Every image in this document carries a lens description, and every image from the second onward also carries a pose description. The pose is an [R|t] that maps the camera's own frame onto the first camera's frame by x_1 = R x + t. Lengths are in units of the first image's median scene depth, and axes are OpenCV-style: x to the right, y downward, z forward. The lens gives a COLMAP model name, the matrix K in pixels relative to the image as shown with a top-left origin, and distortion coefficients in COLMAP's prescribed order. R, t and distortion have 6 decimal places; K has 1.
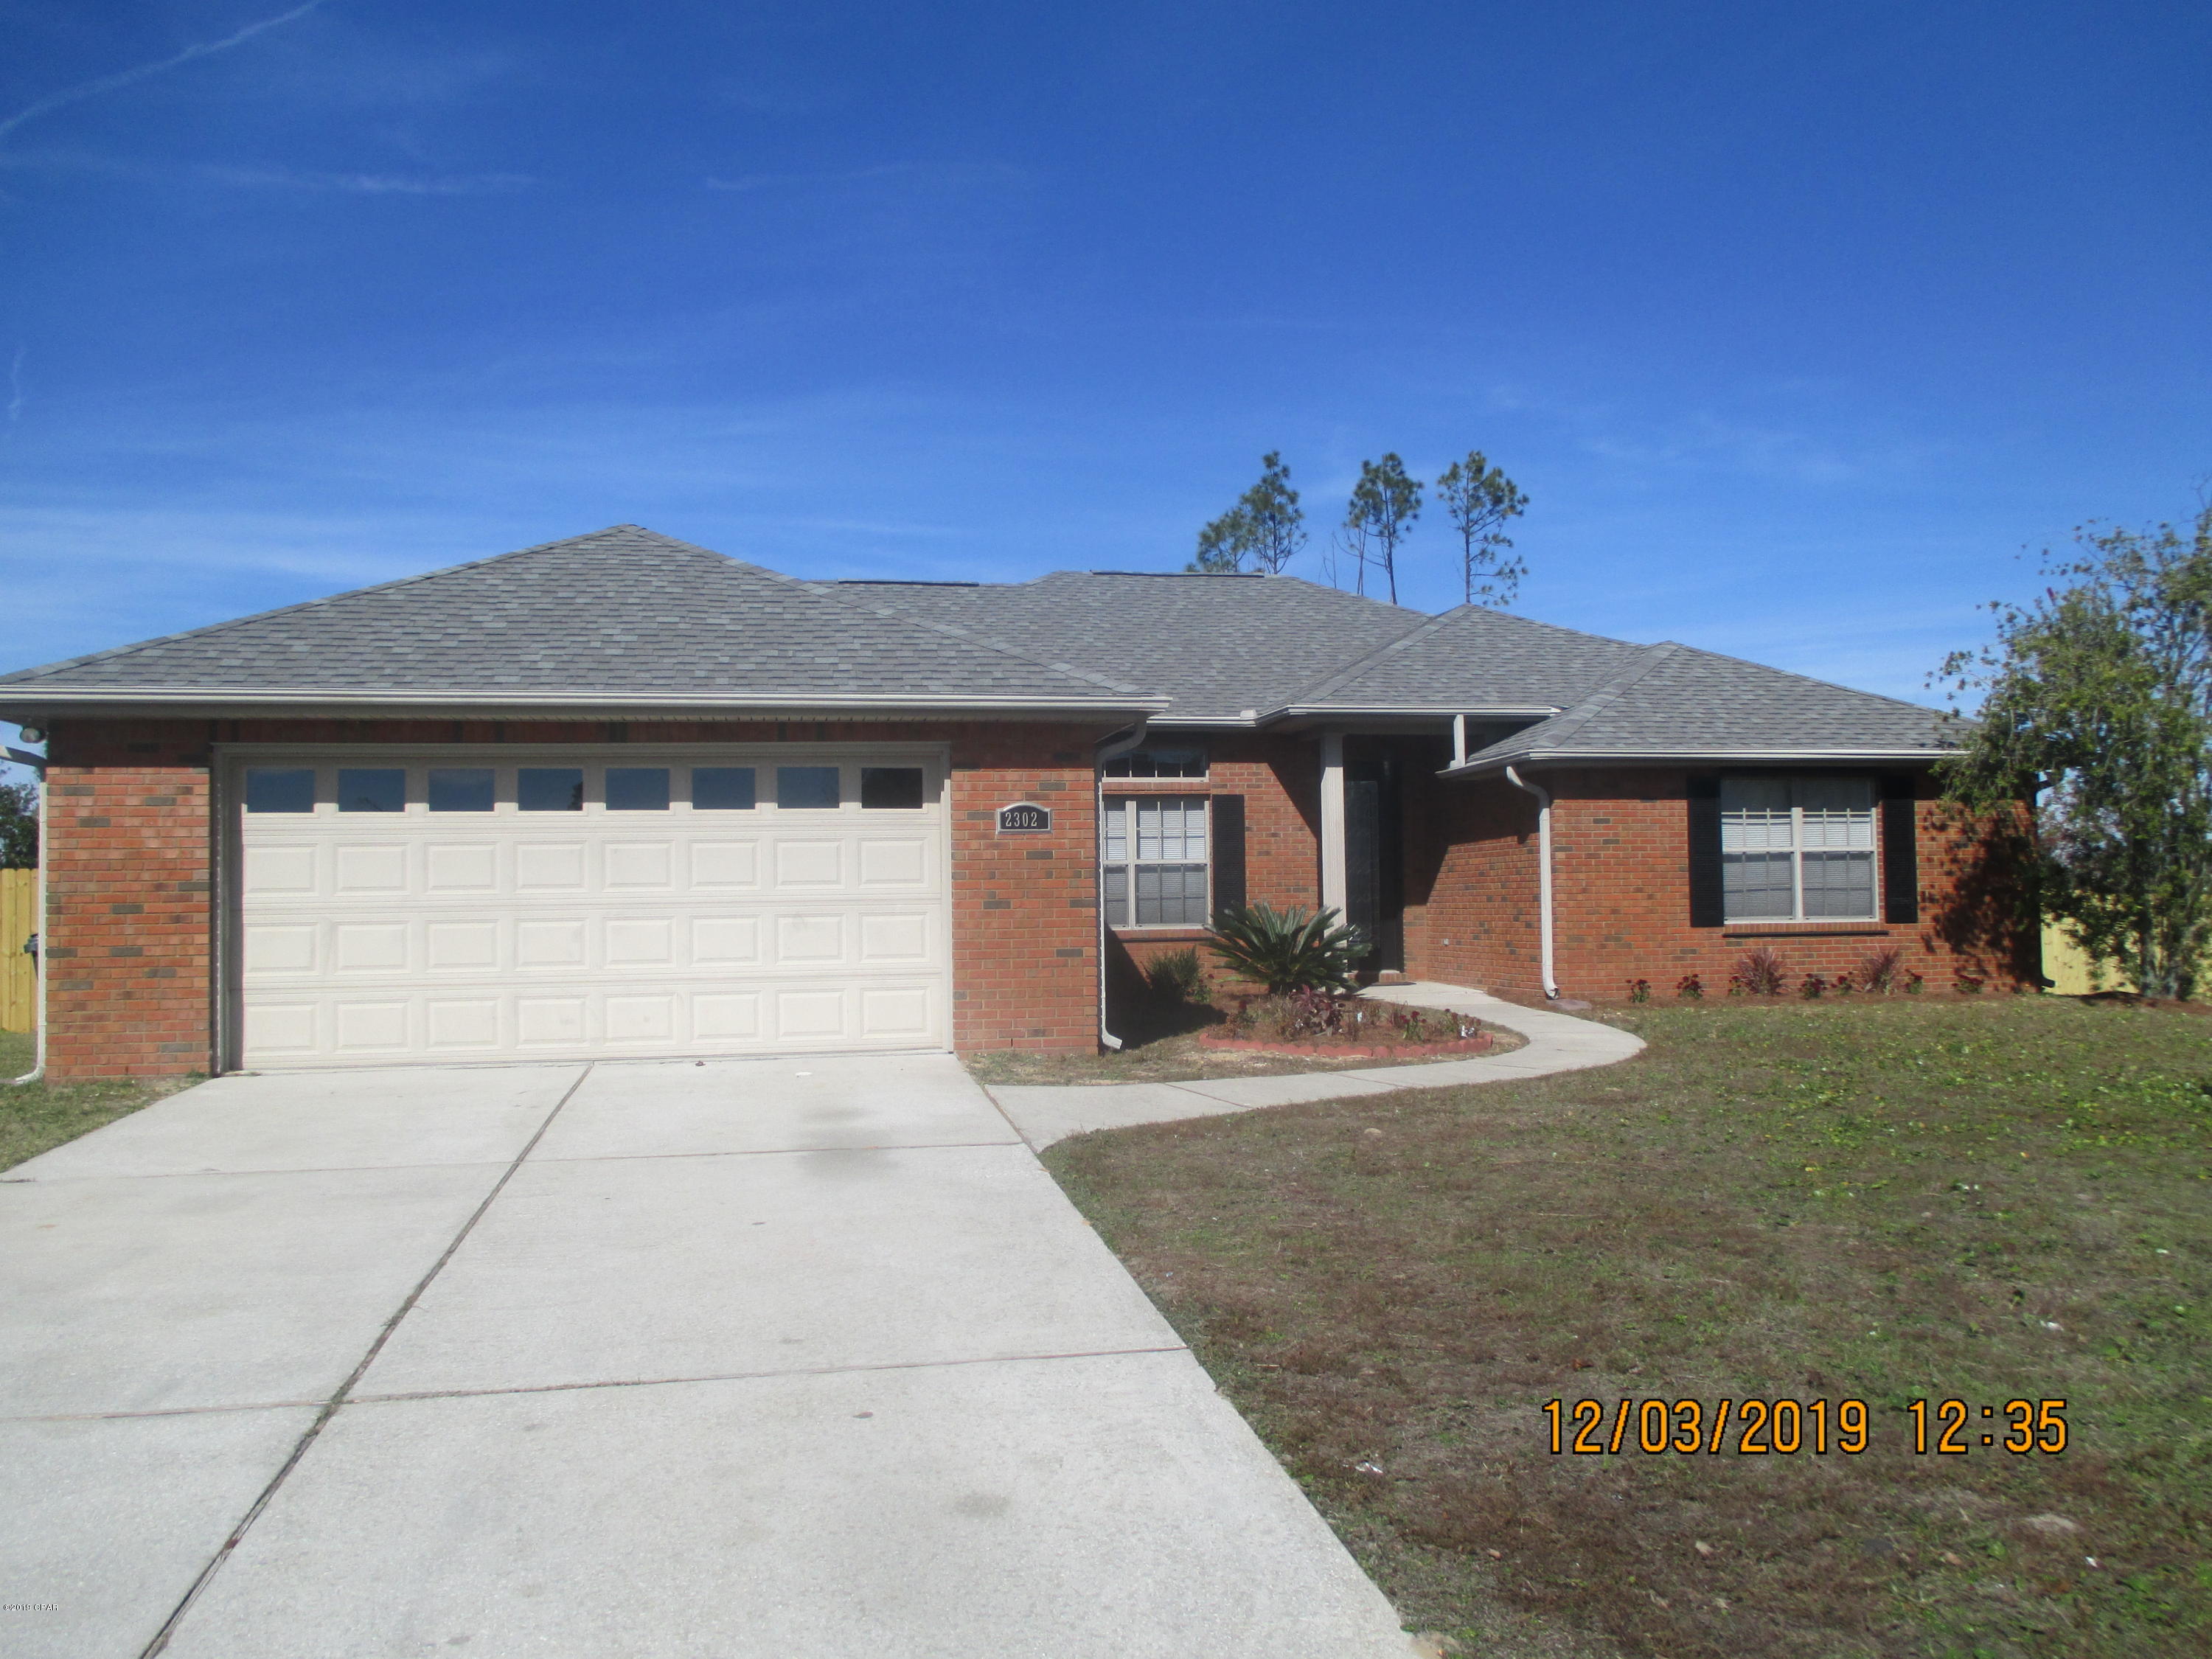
lens RADIAL K [[1841.6, 0, 1101.8], [0, 1841.6, 825.6], [0, 0, 1]] dist [-0.025332, -0.005010]
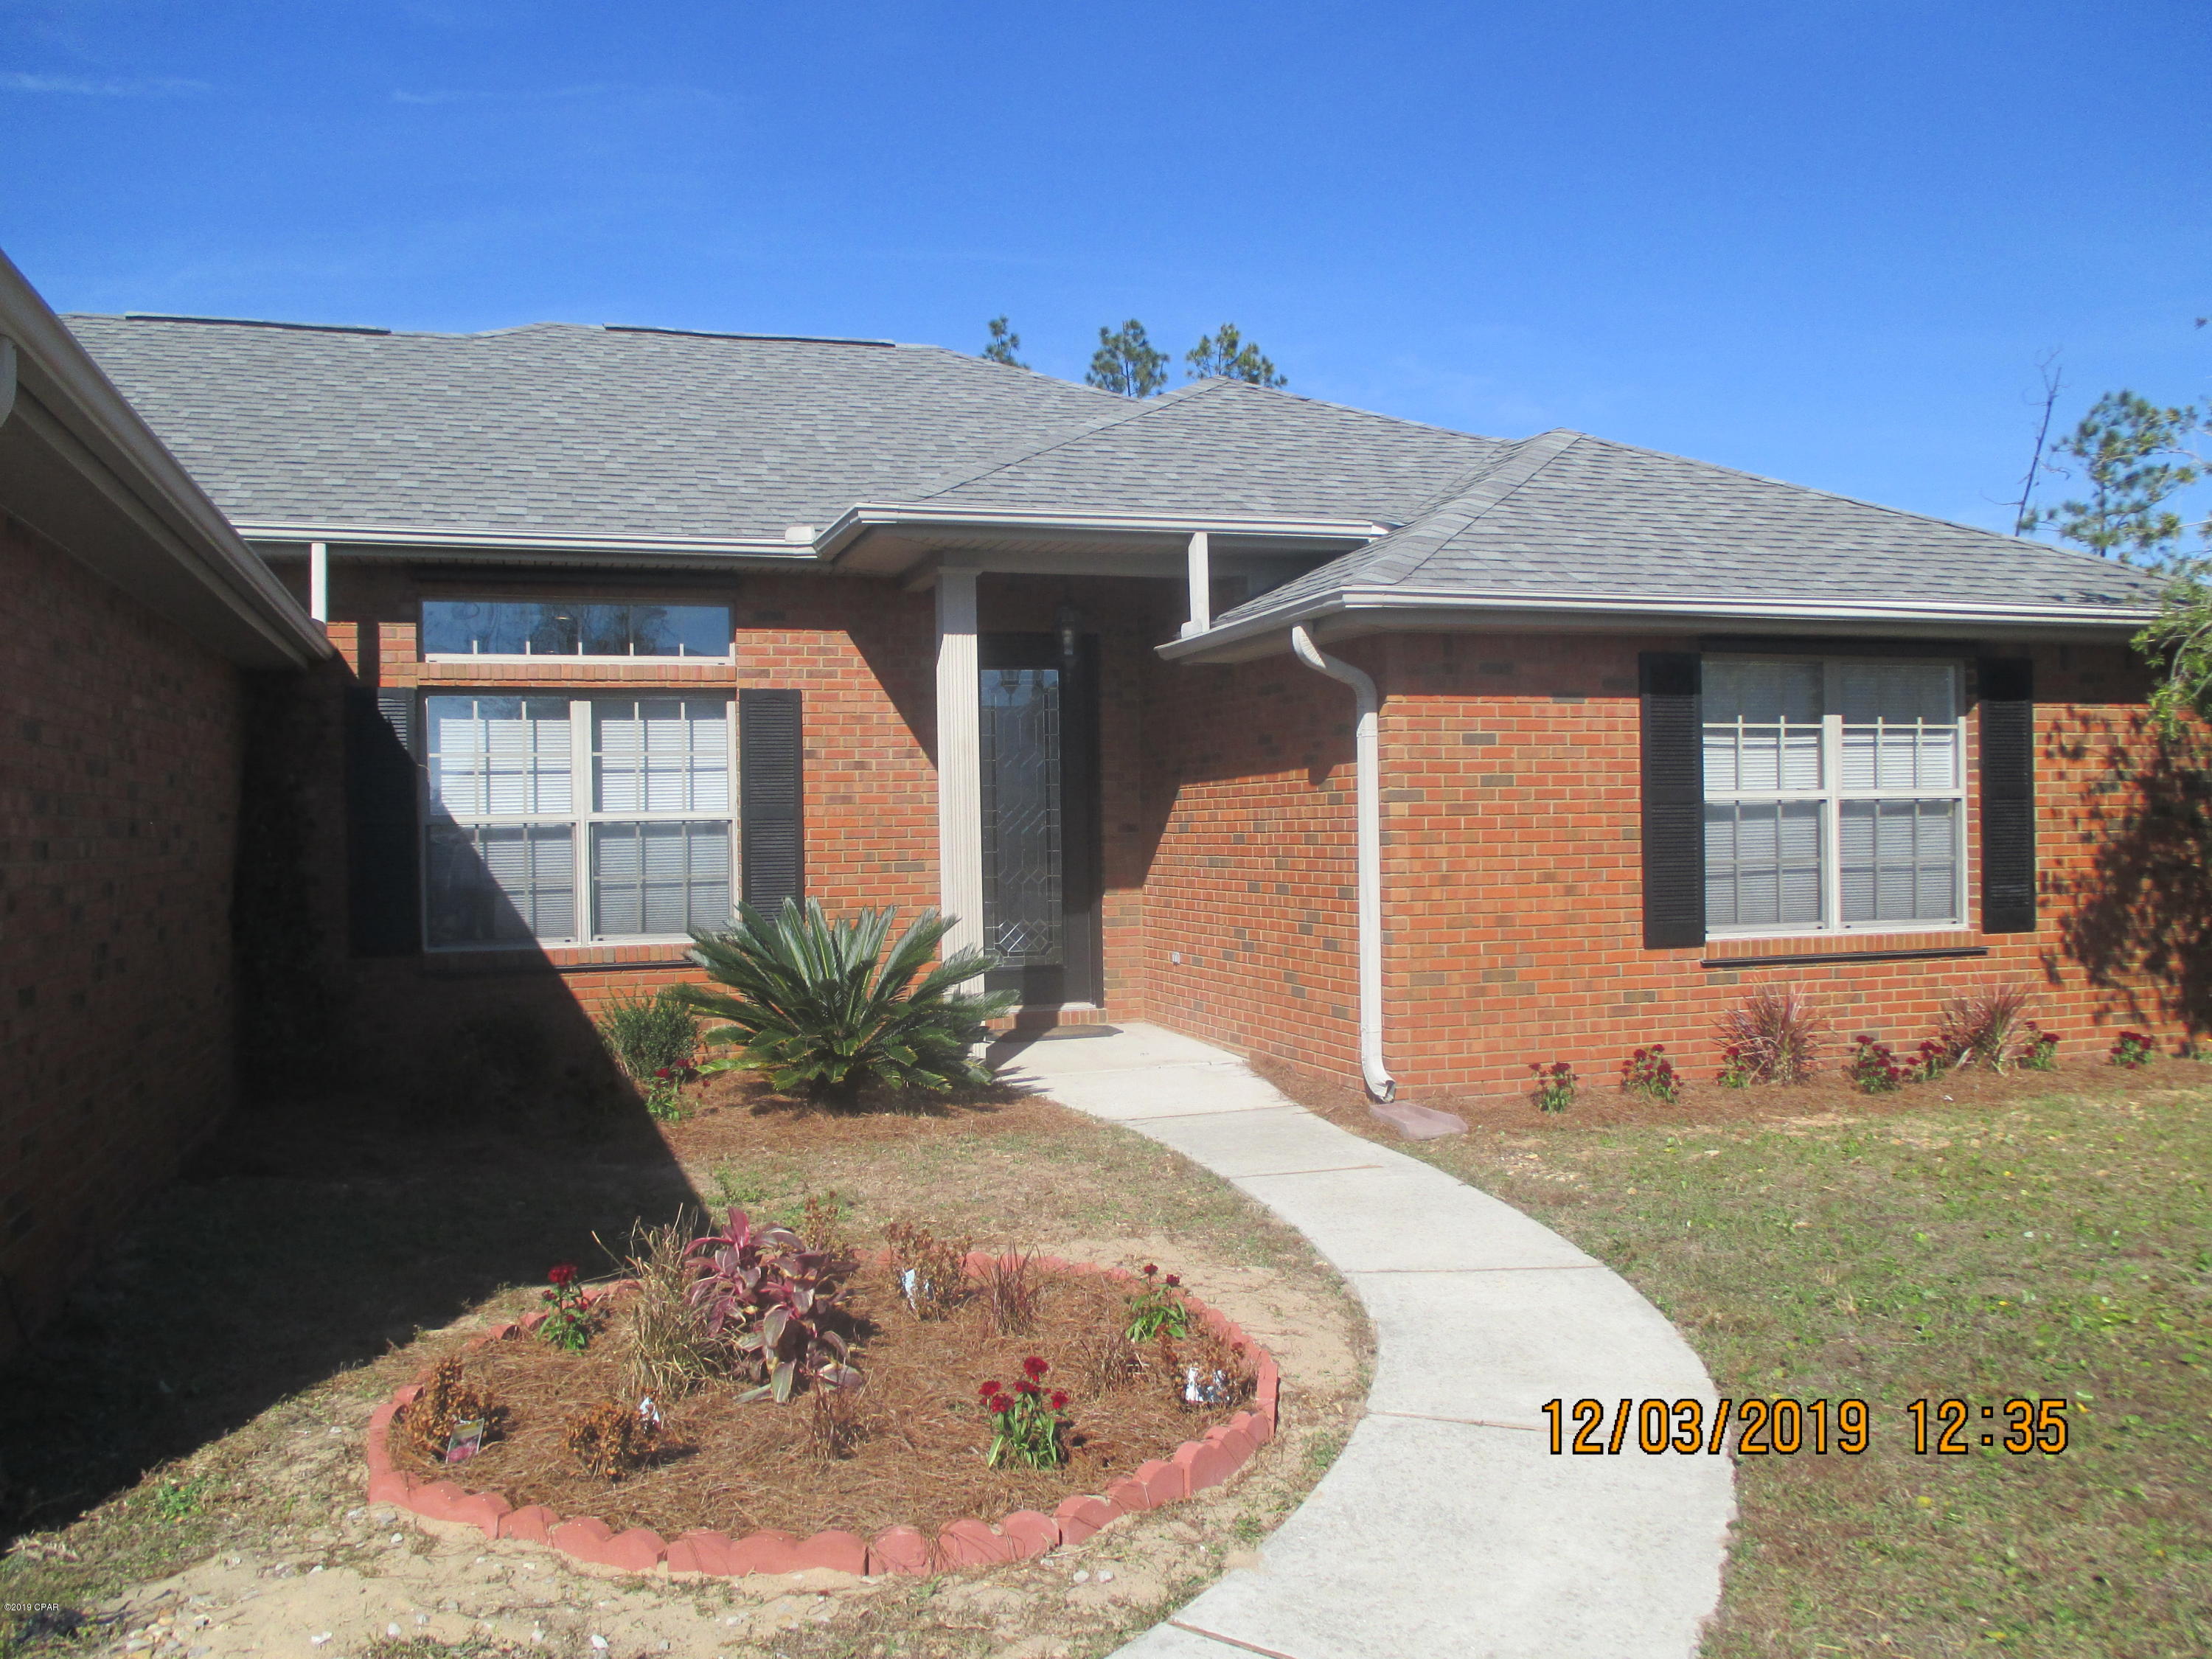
lens RADIAL K [[1828.5, 0, 1118.5], [0, 1828.5, 824.9], [0, 0, 1]] dist [-0.033895, 0.004715]
pose [[0.989981, -0.004428, 0.141133, 0.103699], [-0.001580, 0.999098, 0.042429, -0.000217], [-0.141194, -0.042227, 0.989081, 0.514349]]
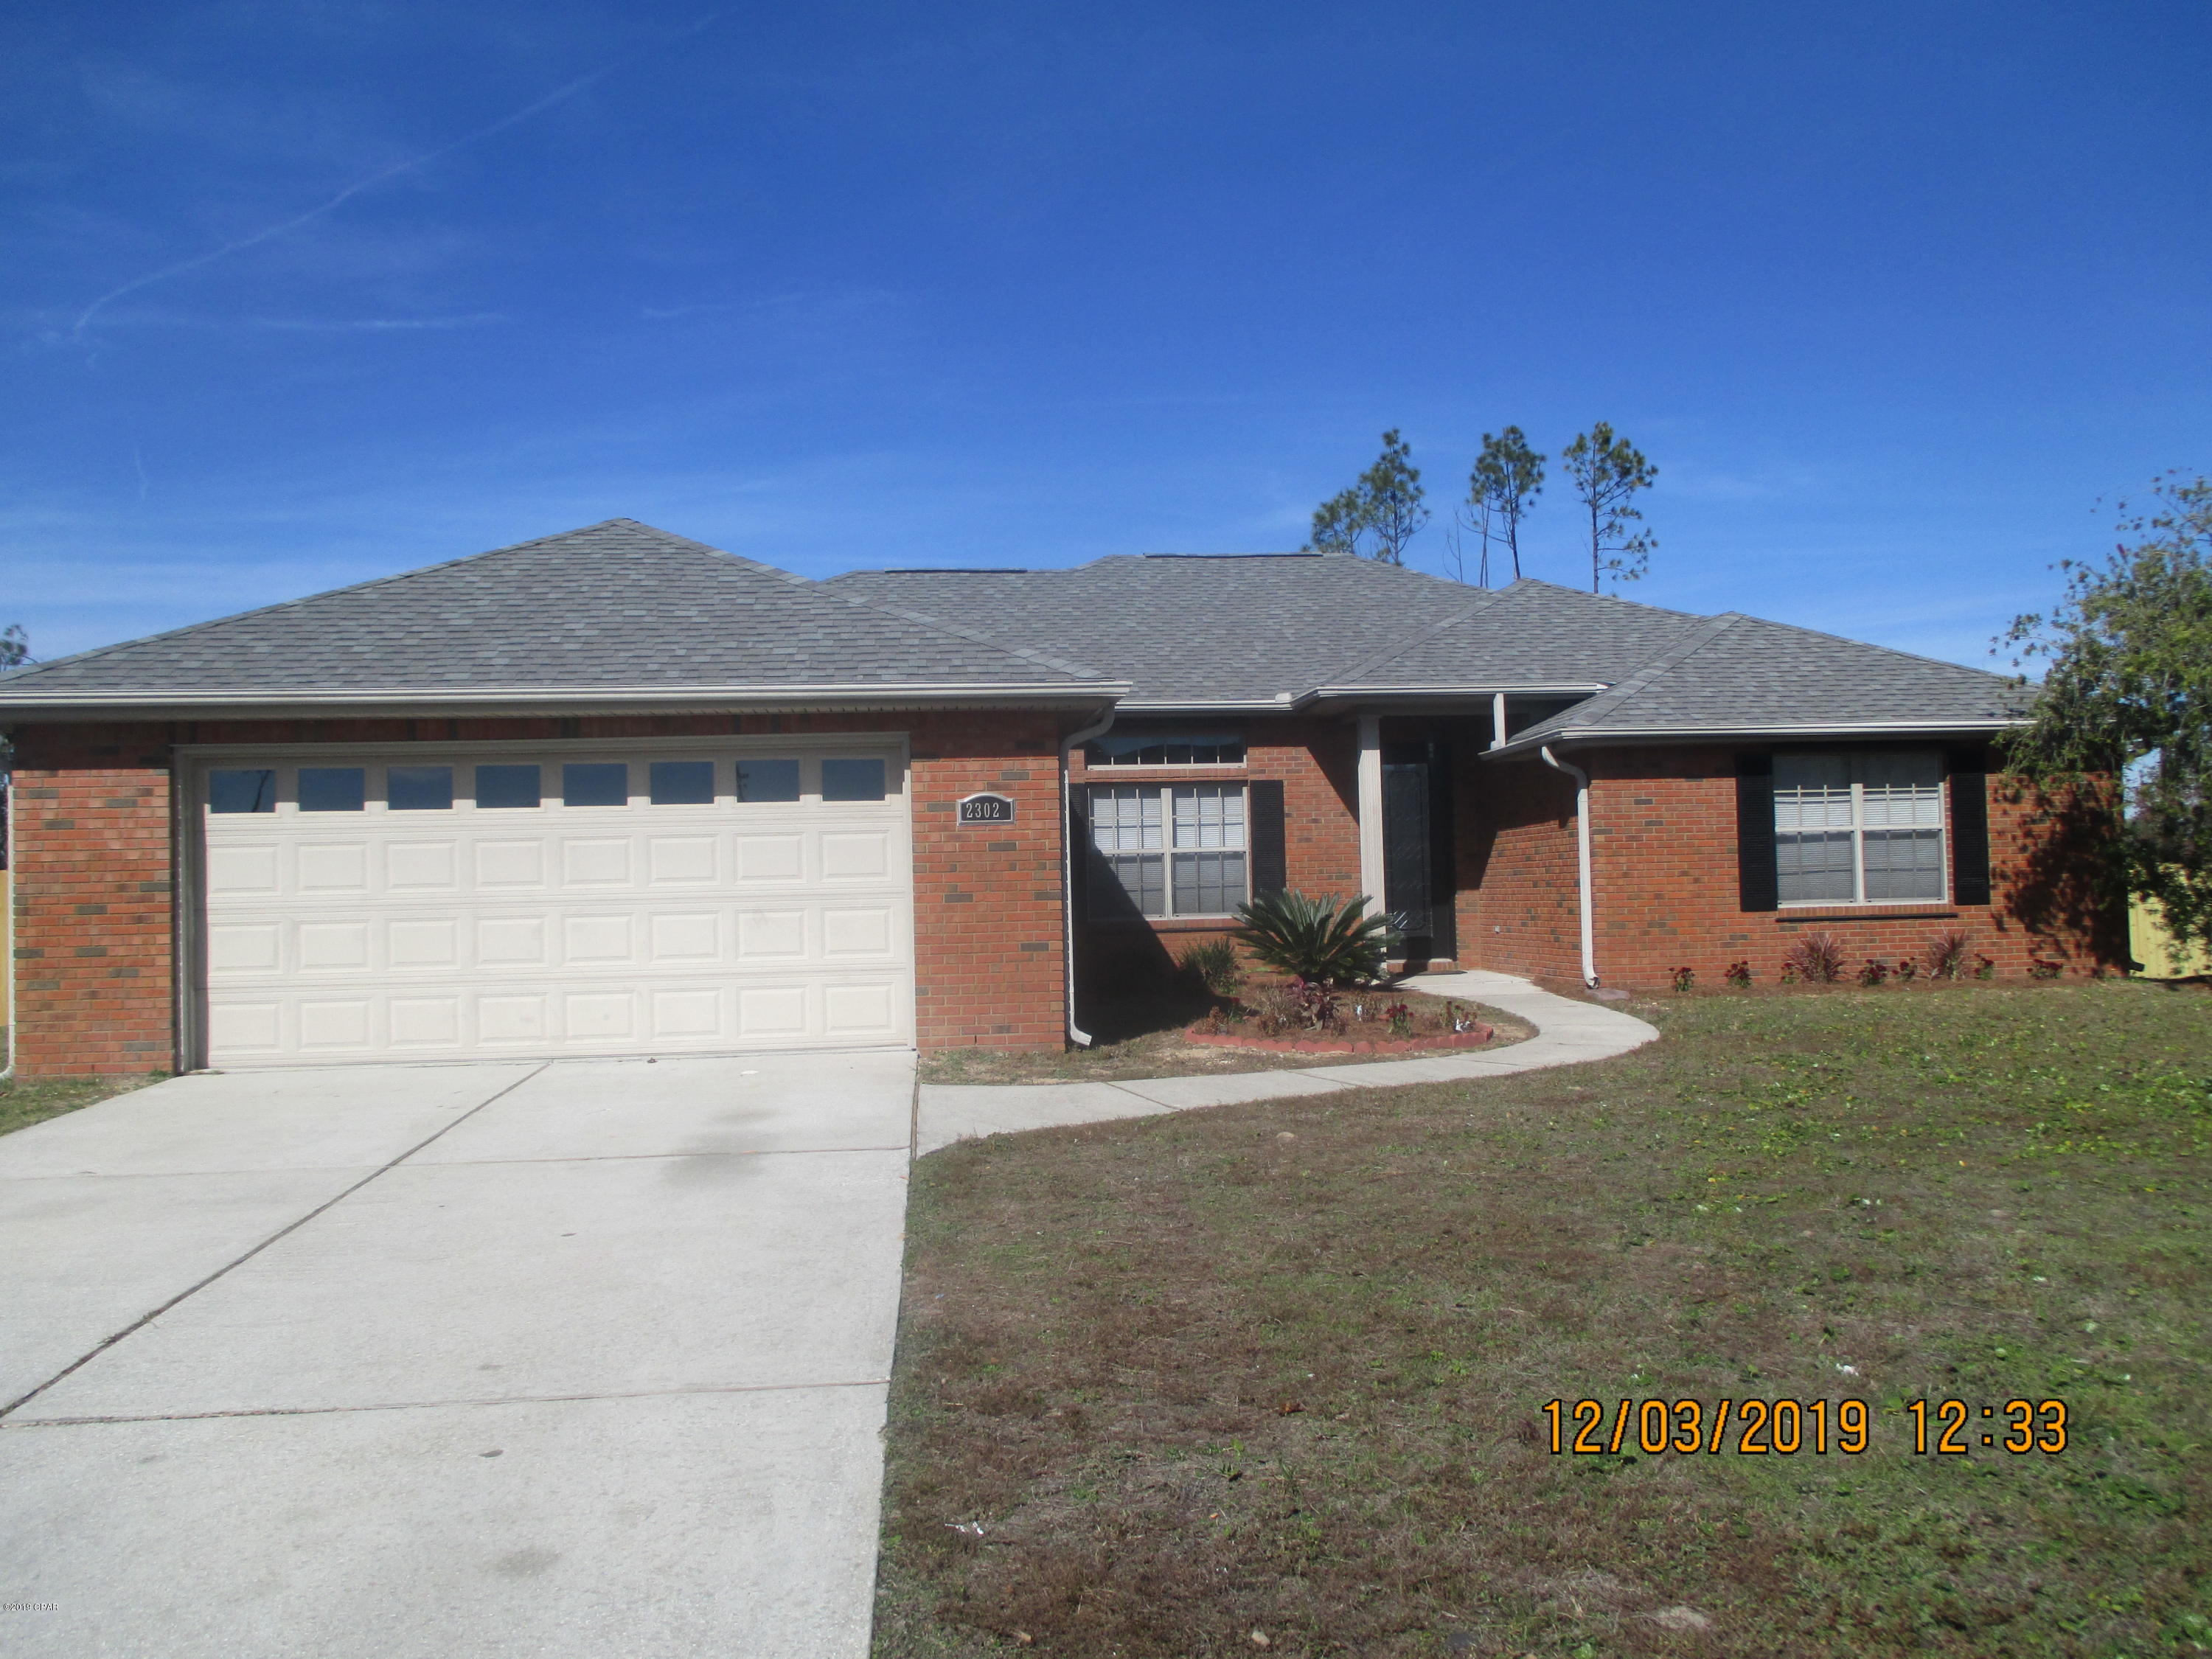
lens RADIAL K [[1841.6, 0, 1101.8], [0, 1841.6, 825.6], [0, 0, 1]] dist [-0.025332, -0.005010]
pose [[0.996400, -0.014080, -0.083604, 0.069907], [0.014681, 0.999871, 0.006578, -0.000414], [0.083500, -0.007782, 0.996477, 0.025425]]
